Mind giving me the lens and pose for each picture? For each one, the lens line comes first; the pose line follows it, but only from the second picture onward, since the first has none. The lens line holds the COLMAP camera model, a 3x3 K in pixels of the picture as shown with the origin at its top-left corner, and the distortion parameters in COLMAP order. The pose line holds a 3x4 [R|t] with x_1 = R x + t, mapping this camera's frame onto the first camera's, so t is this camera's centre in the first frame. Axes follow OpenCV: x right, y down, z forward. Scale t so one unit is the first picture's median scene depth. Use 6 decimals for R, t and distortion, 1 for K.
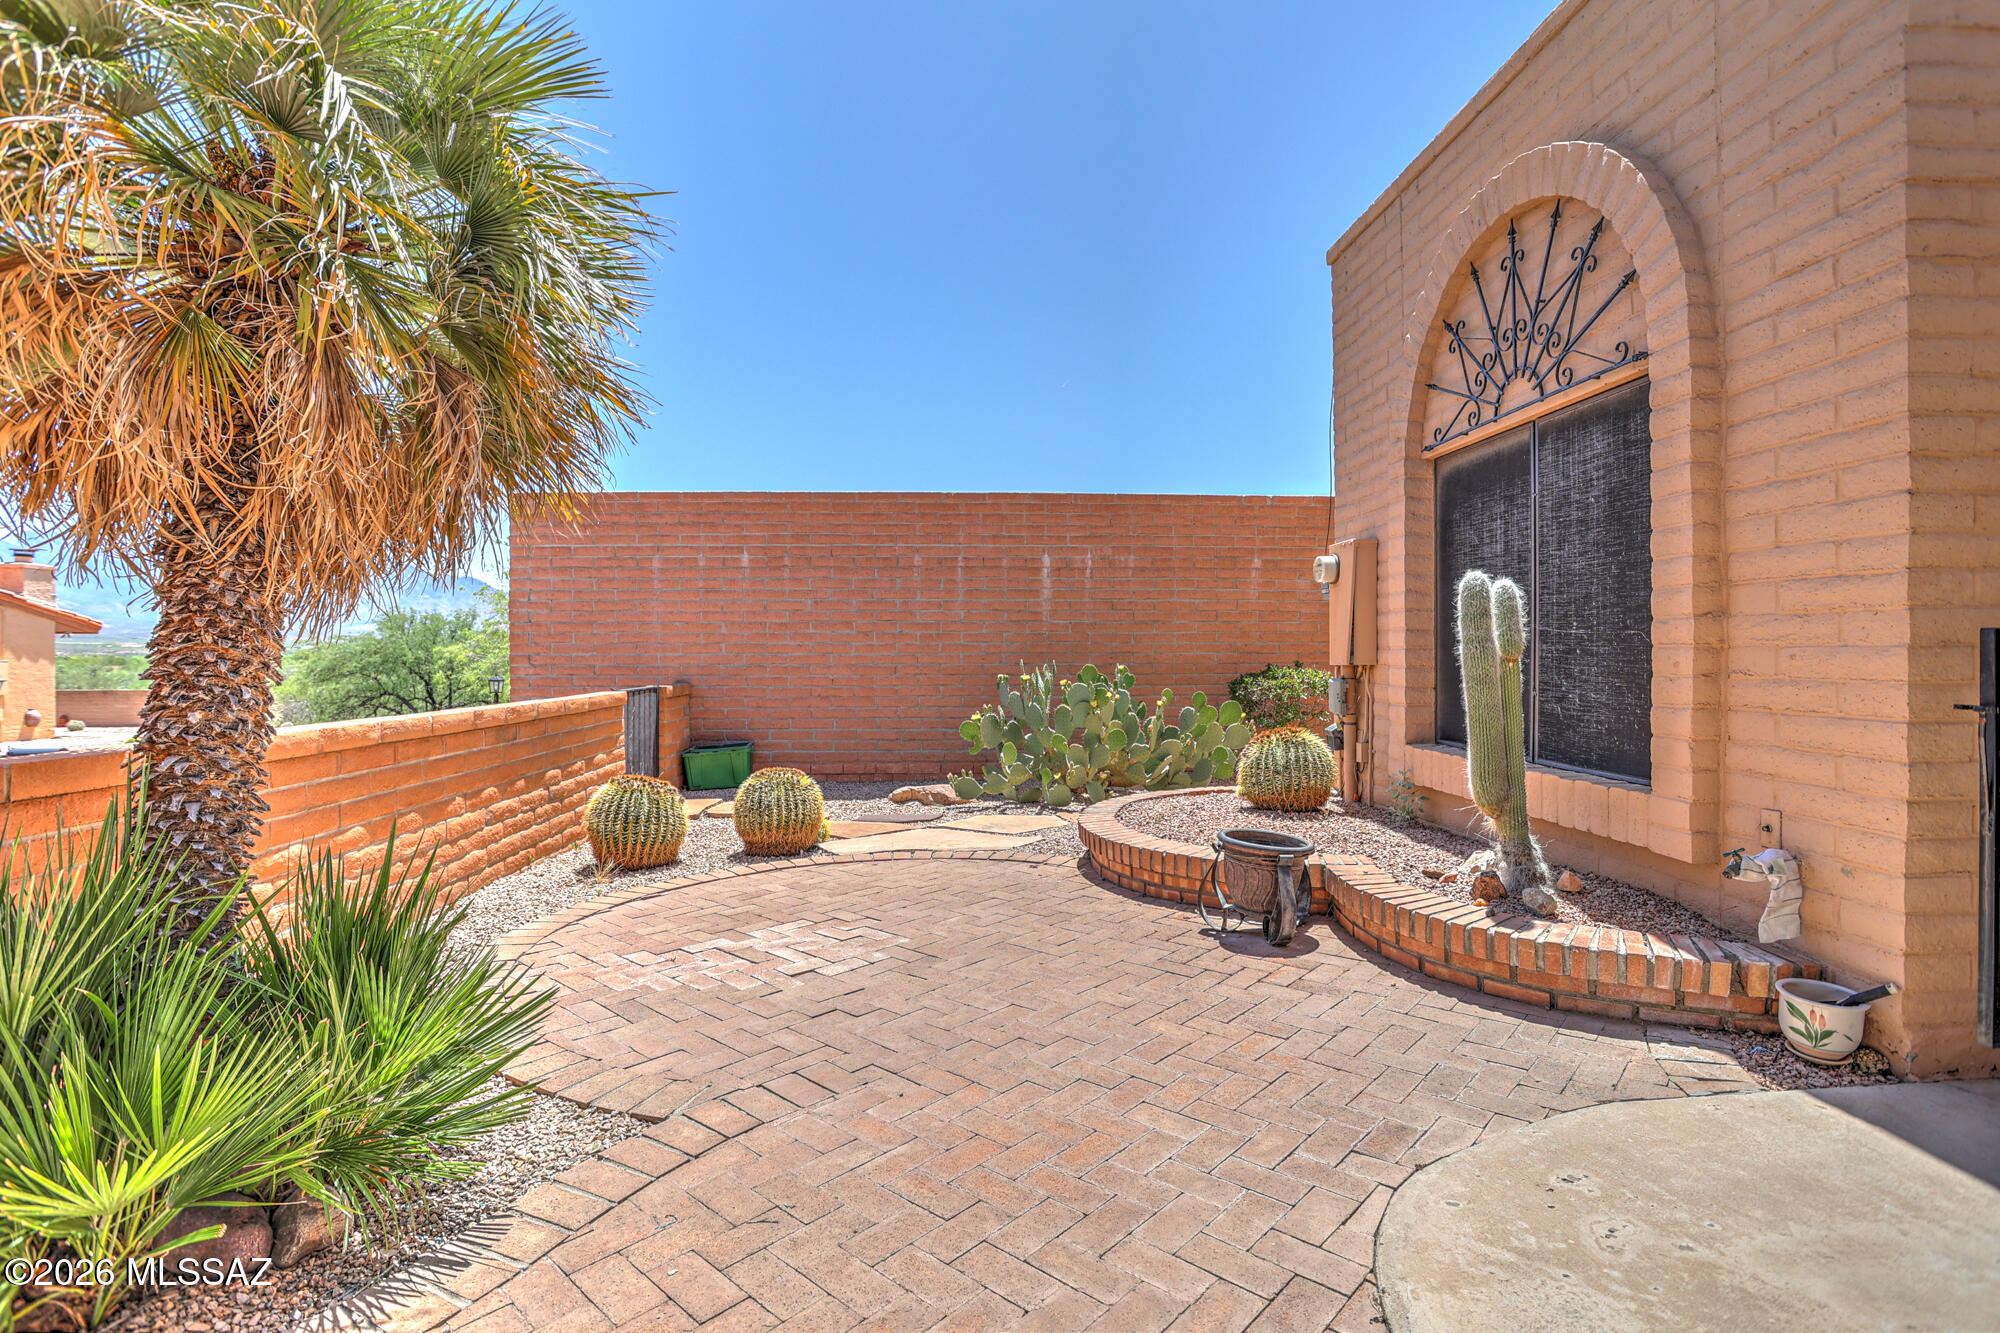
lens RADIAL K [[1198.4, 0, 997.0], [0, 1198.4, 690.6], [0, 0, 1]] dist [-0.118494, 0.114049]
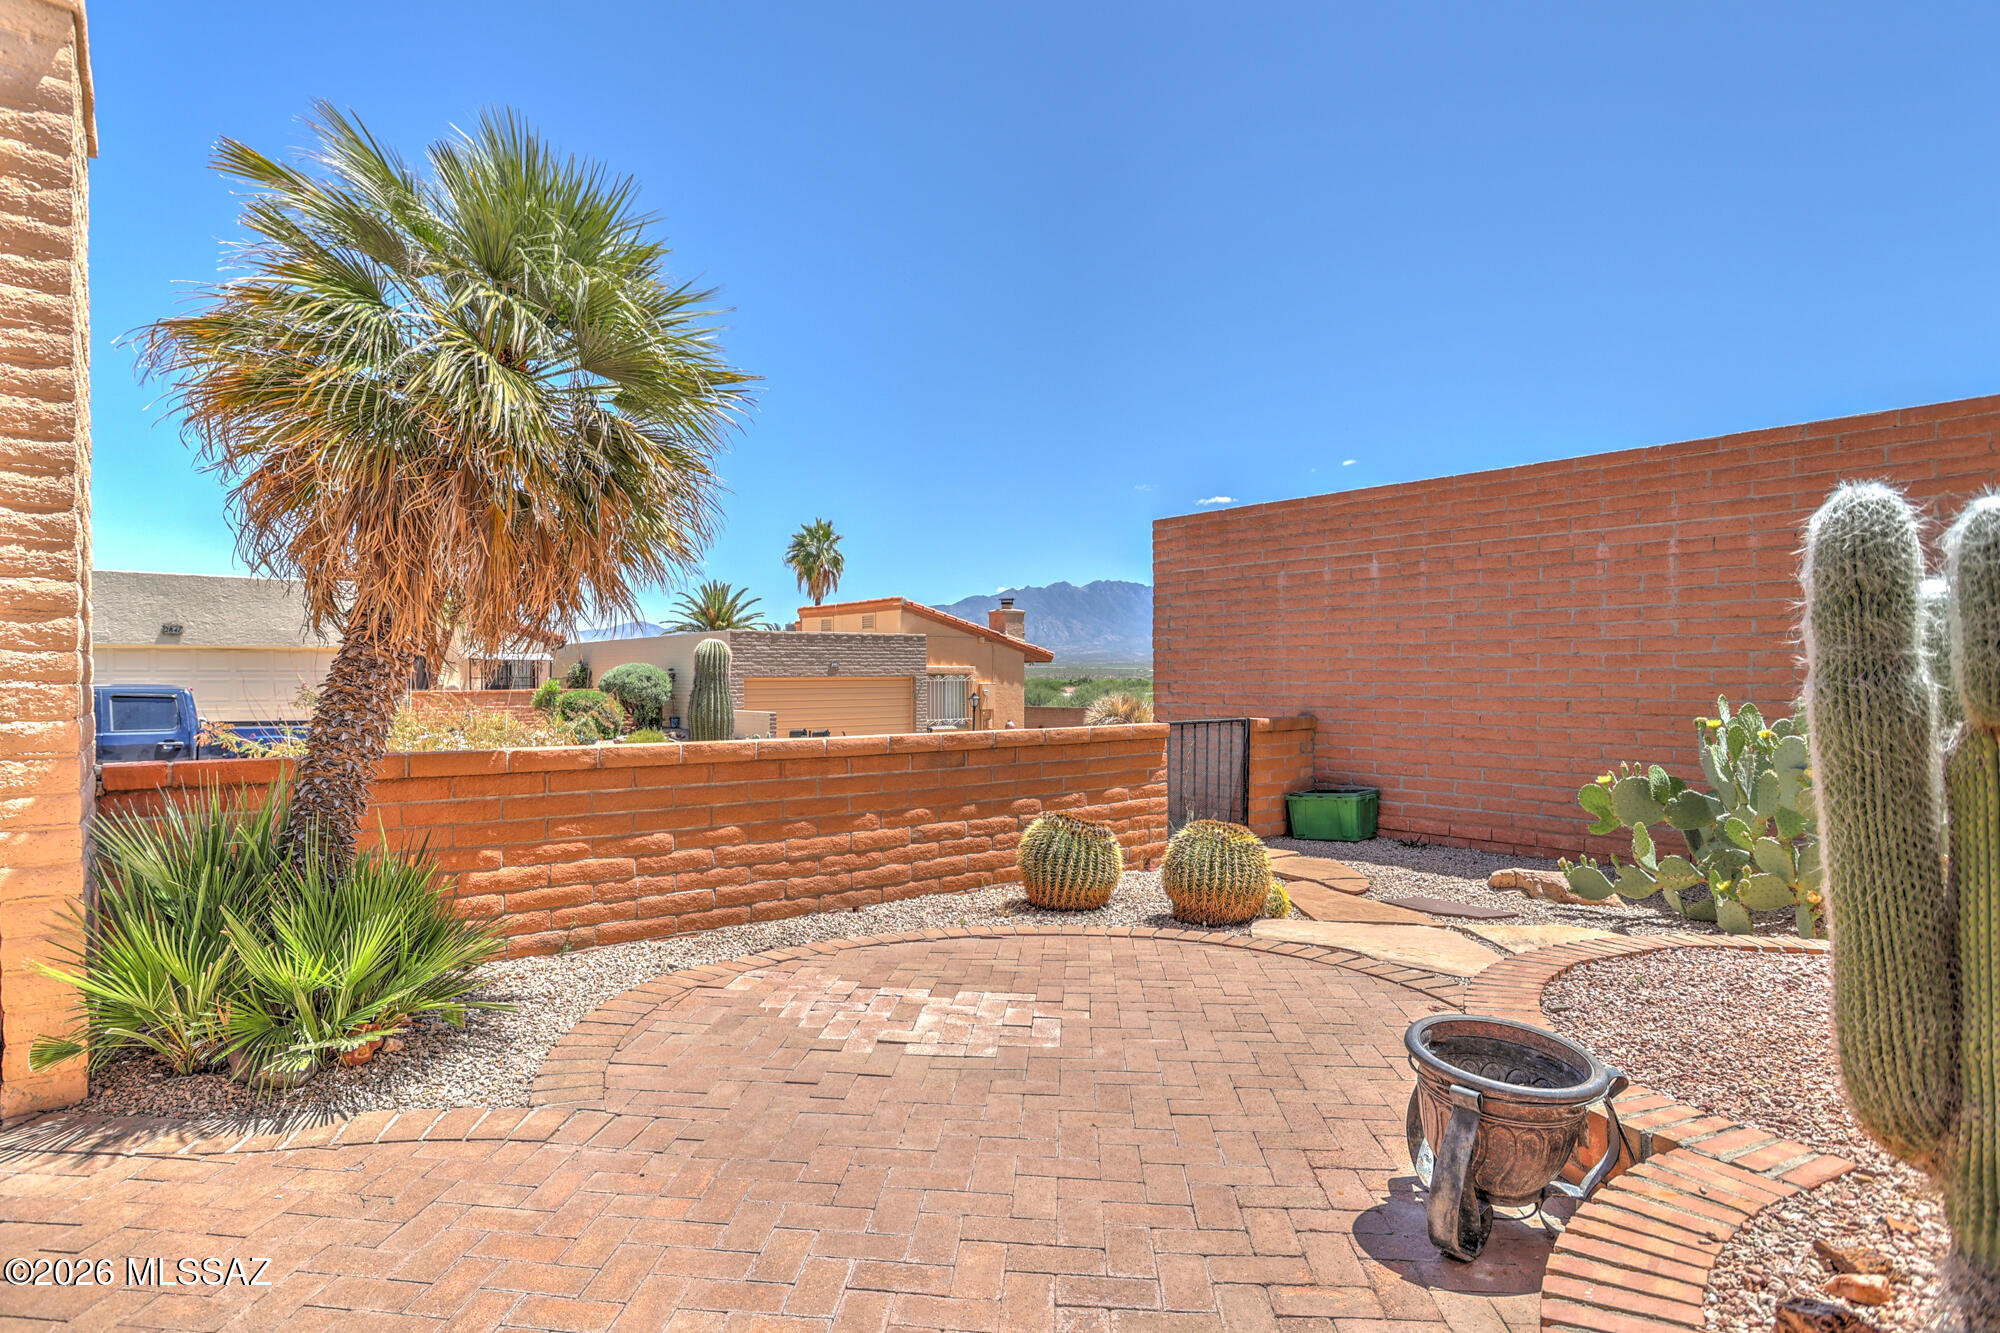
lens RADIAL K [[1198.4, 0, 997.0], [0, 1198.4, 690.6], [0, 0, 1]] dist [-0.118494, 0.114049]
pose [[0.464042, 0.012153, -0.885730, 0.405408], [-0.024935, 0.999689, 0.000653, -0.019752], [0.885462, 0.021783, 0.464200, 0.393766]]
